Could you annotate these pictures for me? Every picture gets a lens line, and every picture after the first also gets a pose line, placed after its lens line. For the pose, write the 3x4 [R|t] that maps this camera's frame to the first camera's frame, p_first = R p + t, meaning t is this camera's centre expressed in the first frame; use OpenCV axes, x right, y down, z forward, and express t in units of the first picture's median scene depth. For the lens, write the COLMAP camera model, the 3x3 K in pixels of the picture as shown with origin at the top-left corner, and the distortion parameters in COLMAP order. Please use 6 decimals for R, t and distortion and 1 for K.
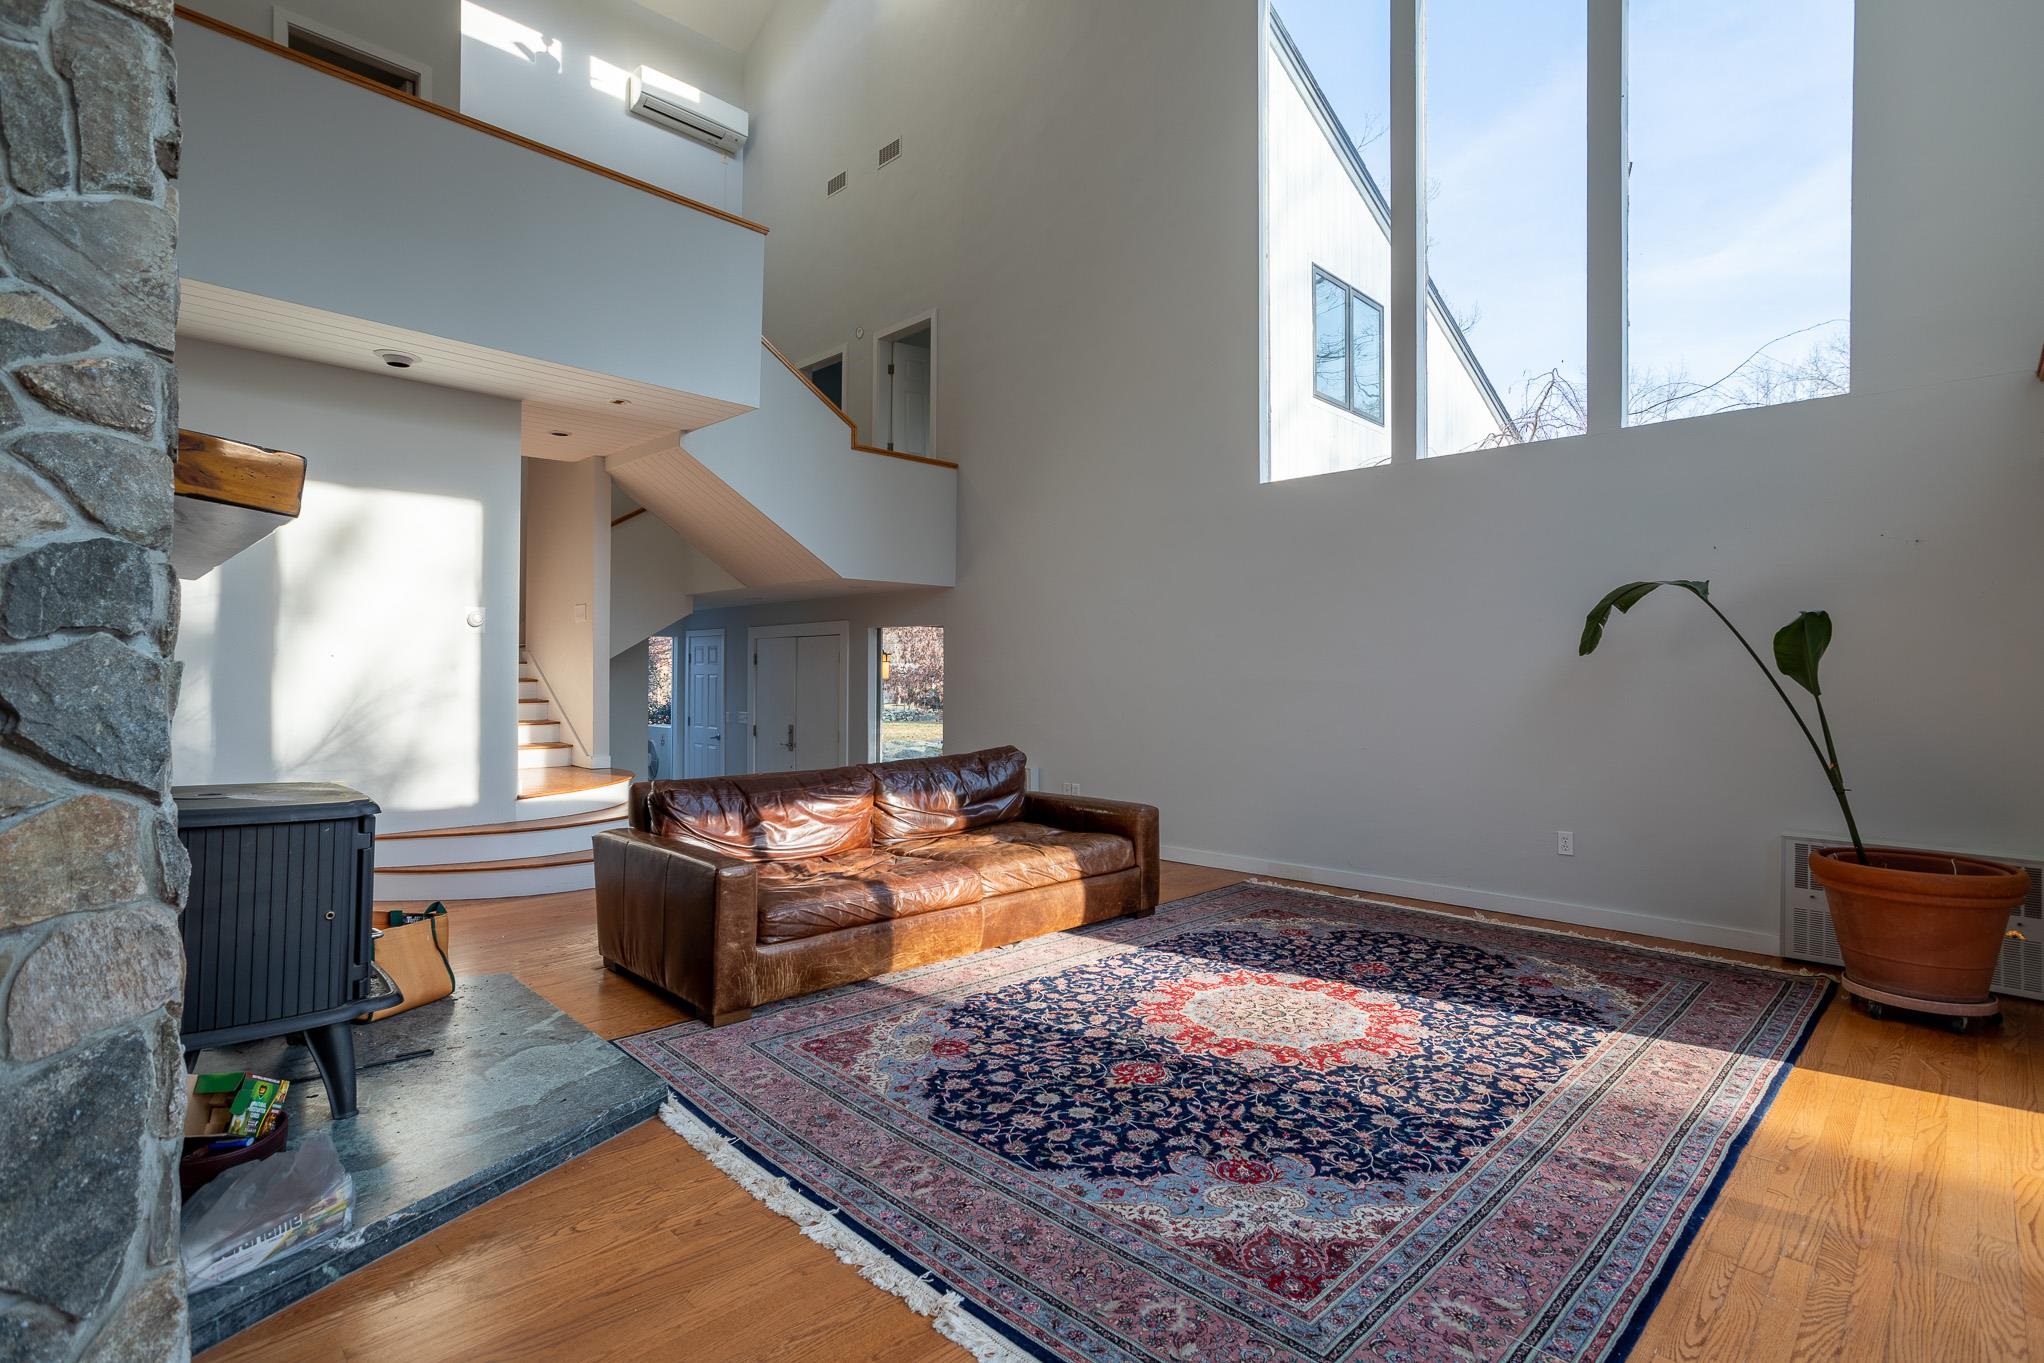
lens RADIAL K [[999.6, 0, 1020.9], [0, 999.6, 670.8], [0, 0, 1]] dist [-0.002982, 0.004126]
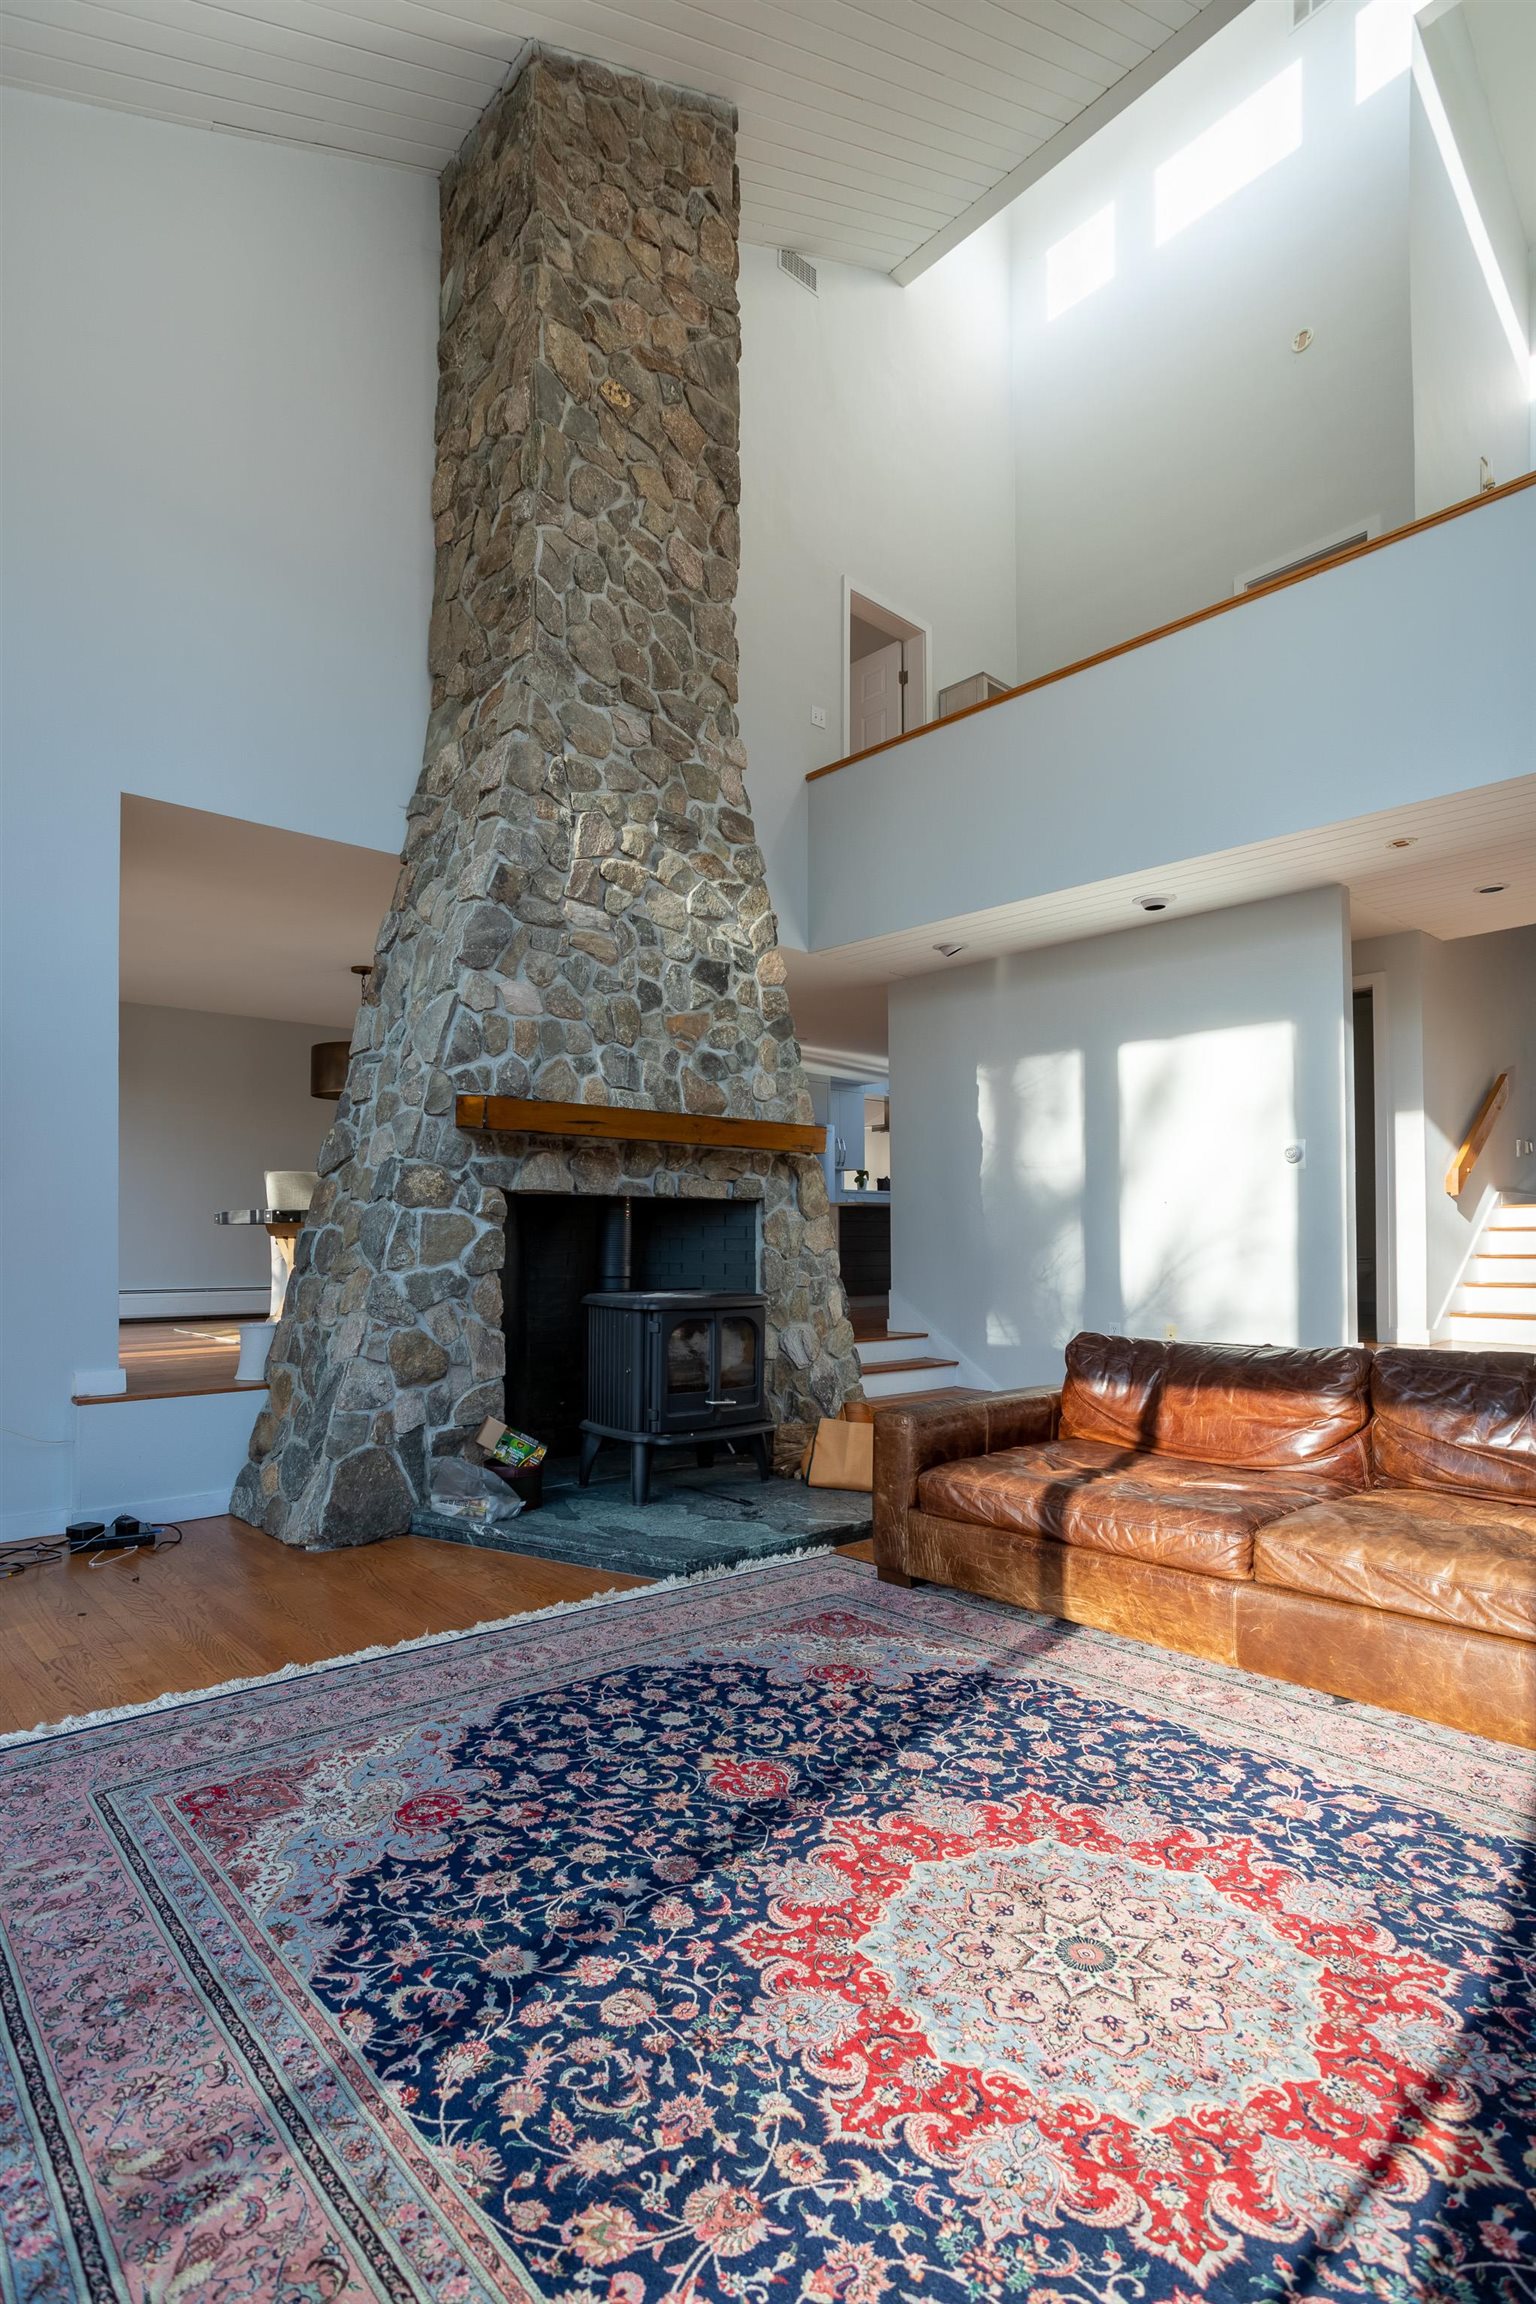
lens RADIAL K [[1126.8, 0, 680.5], [0, 1126.8, 1243.3], [0, 0, 1]] dist [-0.002982, 0.004126]
pose [[-0.114164, -0.018950, -0.993281, 0.882528], [0.020882, 0.999551, -0.021470, 0.064405], [0.993242, -0.023193, -0.113718, 1.060918]]
